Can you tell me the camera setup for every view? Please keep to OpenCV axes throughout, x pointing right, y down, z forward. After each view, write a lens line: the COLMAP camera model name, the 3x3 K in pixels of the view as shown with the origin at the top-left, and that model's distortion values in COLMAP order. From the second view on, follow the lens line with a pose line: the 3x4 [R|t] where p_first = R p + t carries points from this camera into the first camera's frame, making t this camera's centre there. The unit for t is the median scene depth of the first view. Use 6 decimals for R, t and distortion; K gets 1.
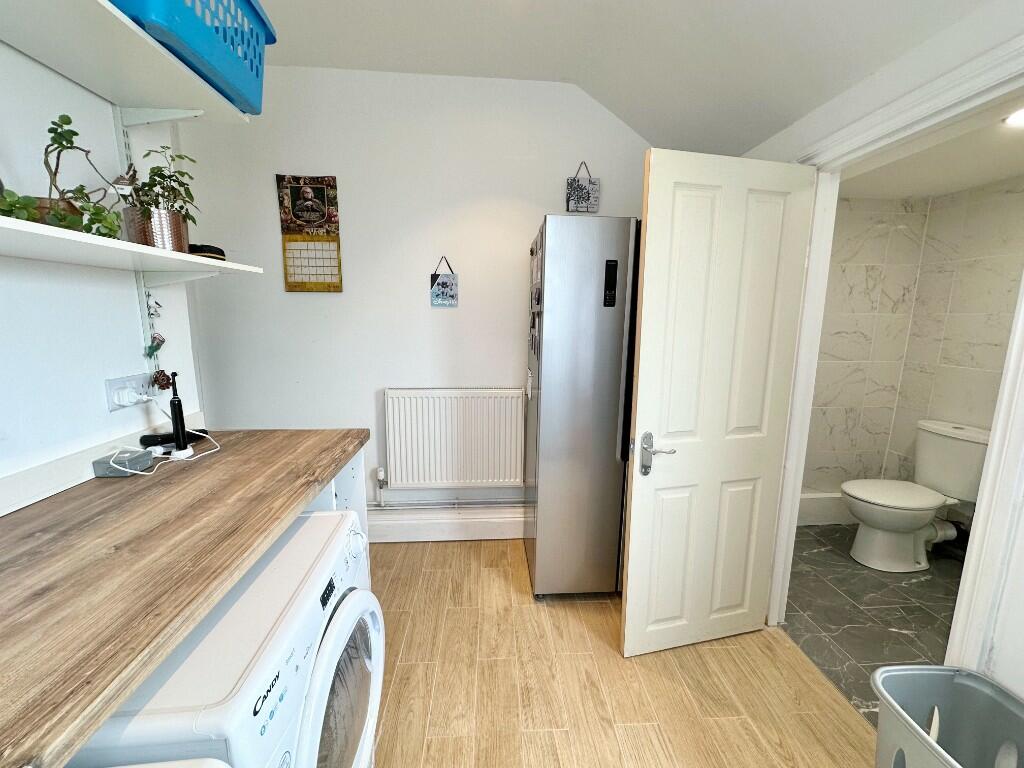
lens RADIAL K [[409.7, 0, 509.5], [0, 409.7, 384.2], [0, 0, 1]] dist [-0.002311, -0.000134]
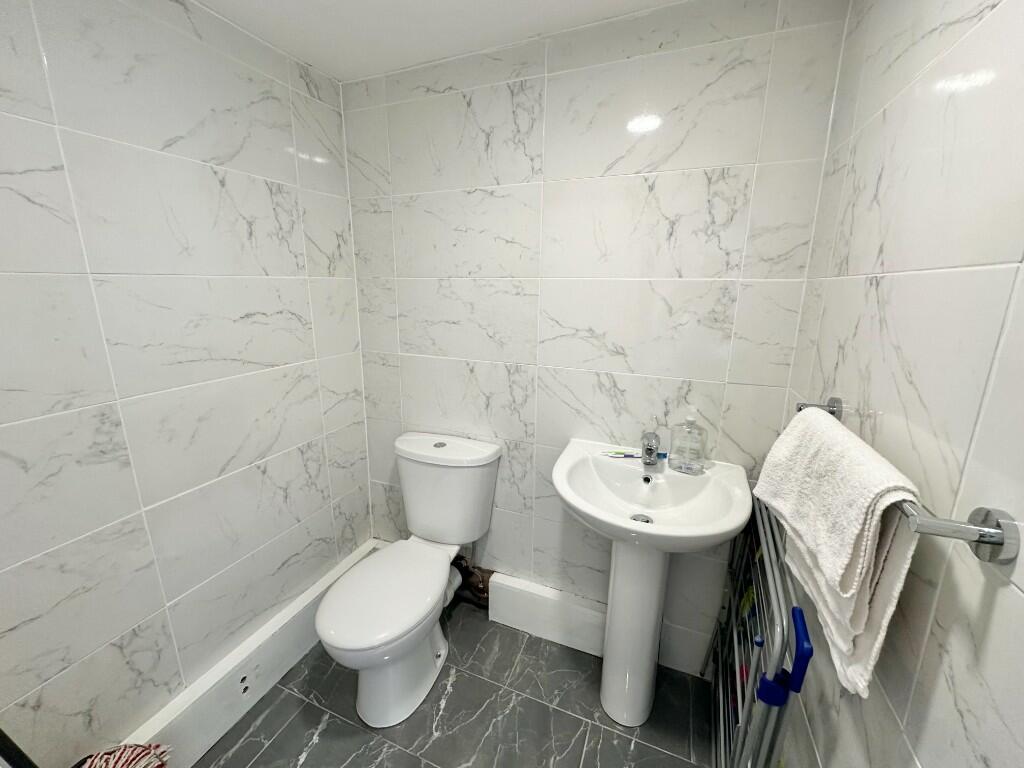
lens RADIAL K [[409.7, 0, 512.3], [0, 409.7, 382.8], [0, 0, 1]] dist [-0.002311, -0.000134]
pose [[0.441827, -0.213819, 0.871246, 0.506243], [0.141995, 0.975606, 0.167422, -0.085132], [-0.885791, 0.049741, 0.461410, 0.501387]]
